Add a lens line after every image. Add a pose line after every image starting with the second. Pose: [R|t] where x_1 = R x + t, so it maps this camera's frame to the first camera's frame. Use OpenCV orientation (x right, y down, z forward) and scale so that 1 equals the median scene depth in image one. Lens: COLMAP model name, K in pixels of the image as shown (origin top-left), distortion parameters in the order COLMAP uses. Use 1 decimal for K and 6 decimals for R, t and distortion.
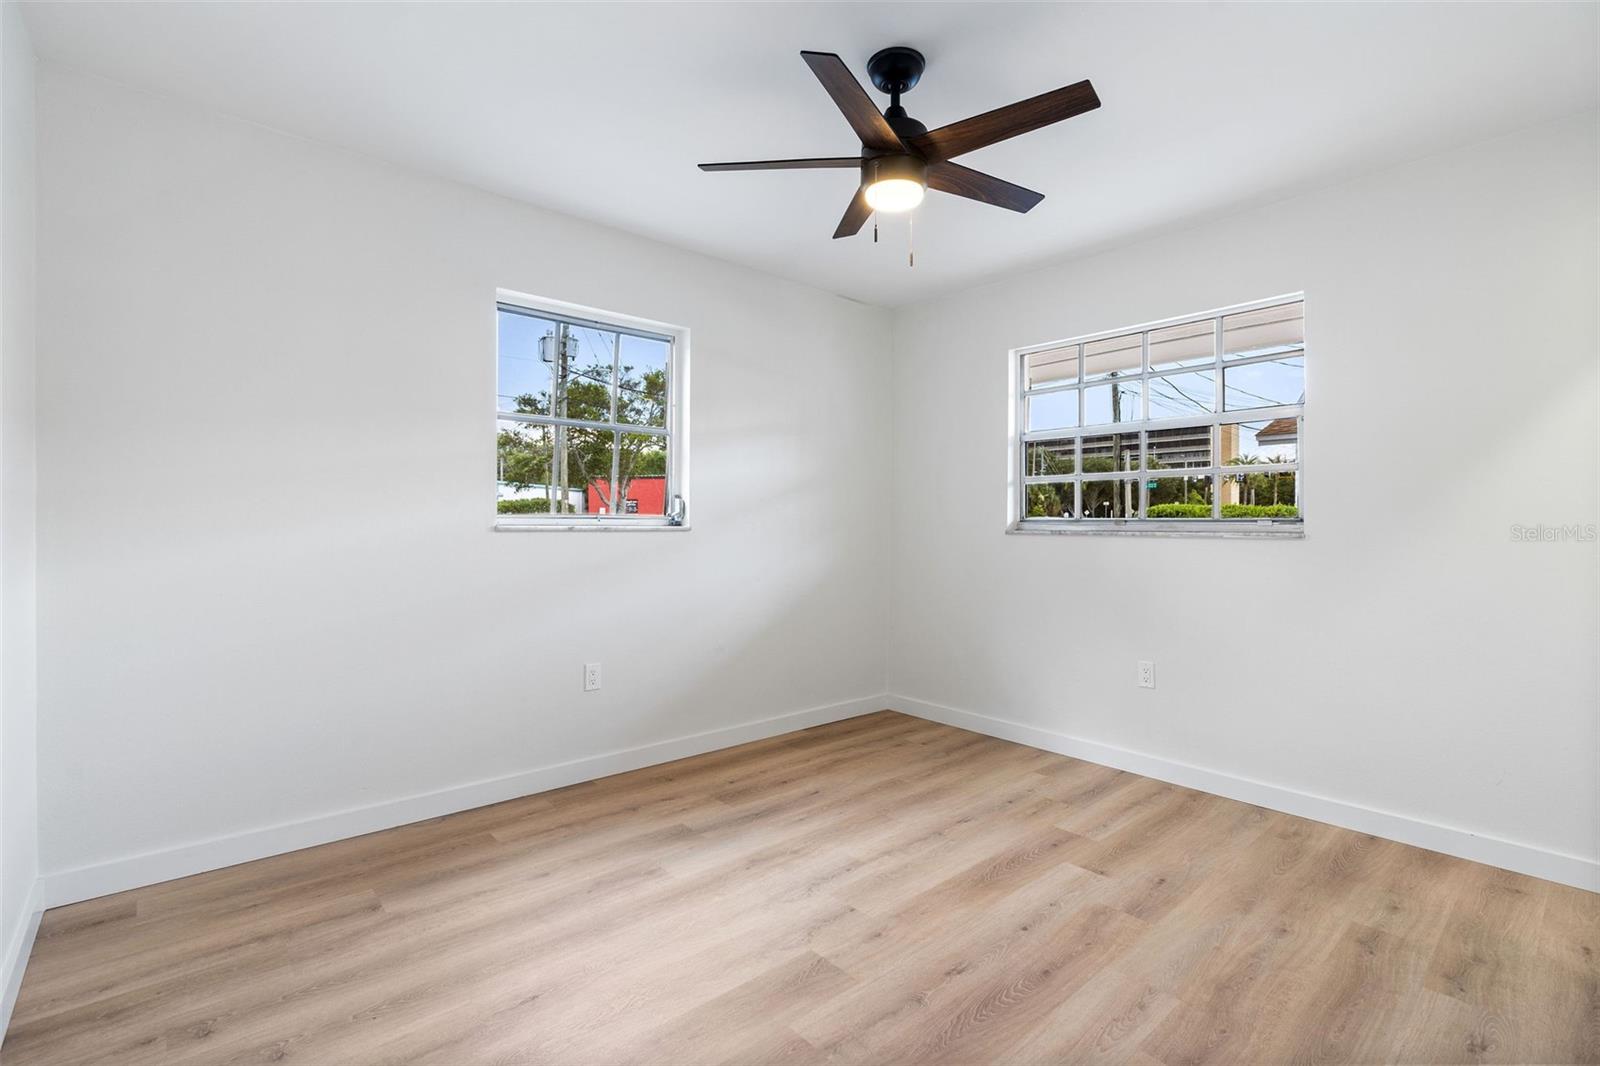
lens RADIAL K [[730.2, 0, 797.8], [0, 730.2, 520.9], [0, 0, 1]] dist [-0.001861, -0.000195]
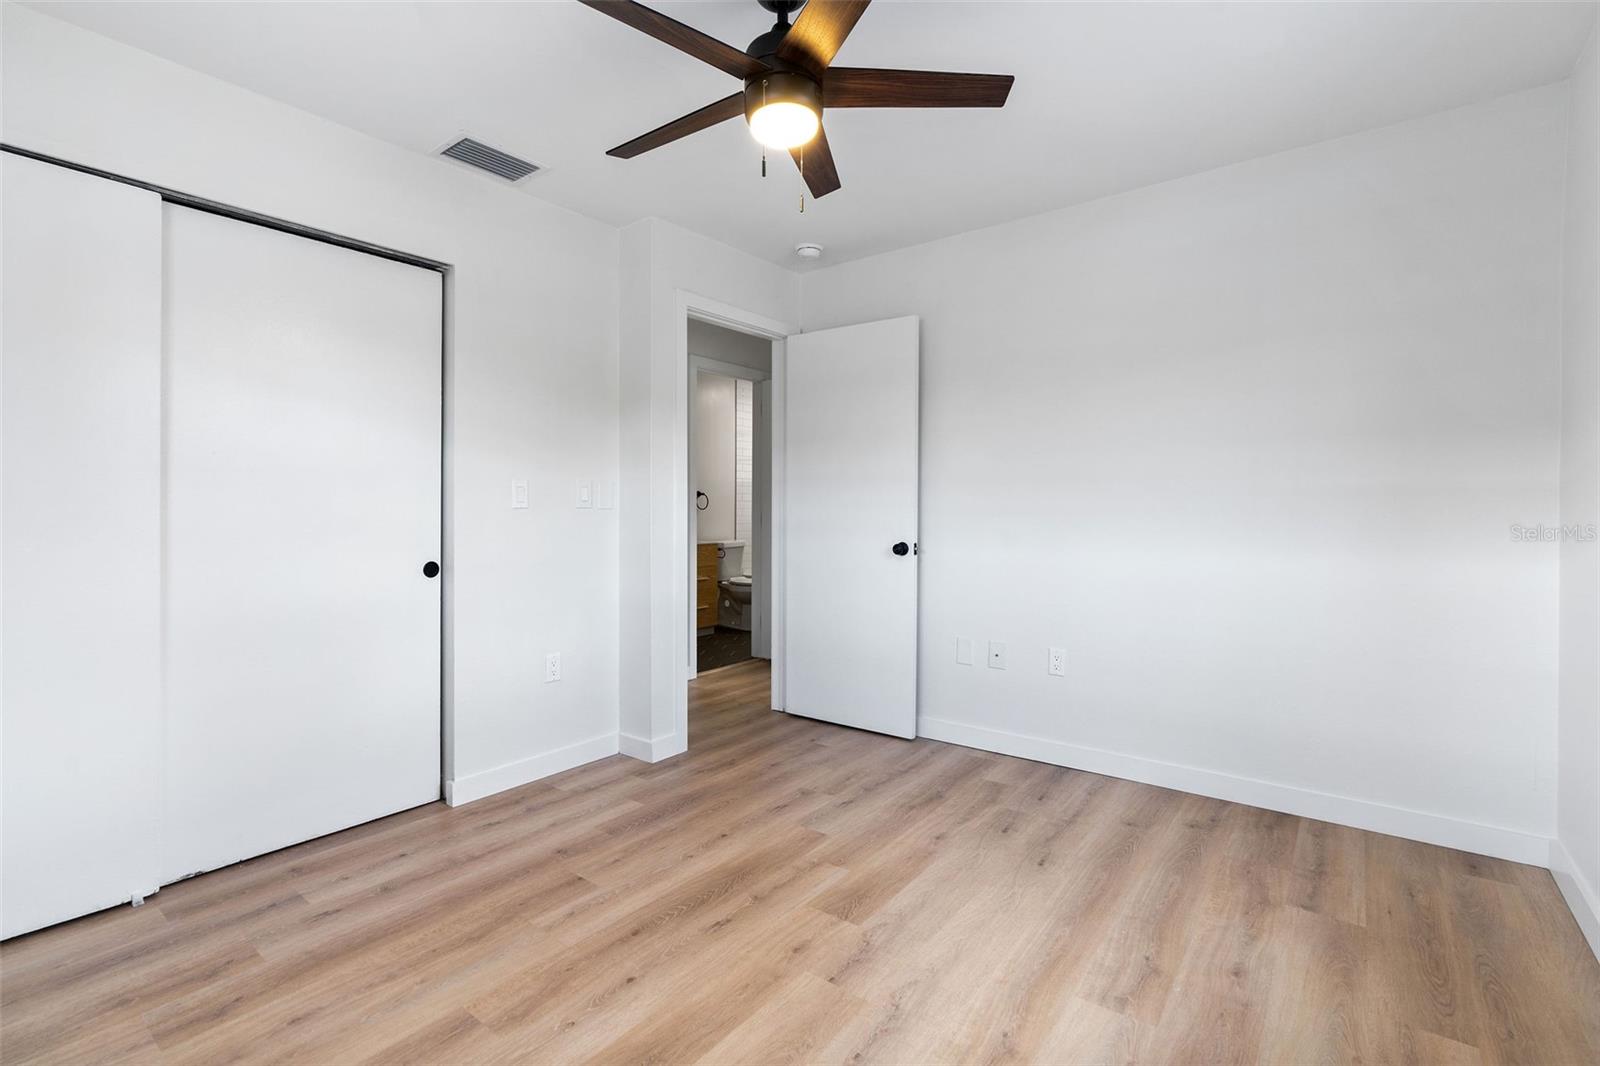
lens RADIAL K [[730.2, 0, 803.8], [0, 730.2, 523.0], [0, 0, 1]] dist [-0.001861, -0.000195]
pose [[-0.979972, -0.001965, -0.199125, 0.294911], [-0.004843, 0.999891, 0.013968, 0.007339], [0.199076, 0.014653, -0.979875, 1.954726]]
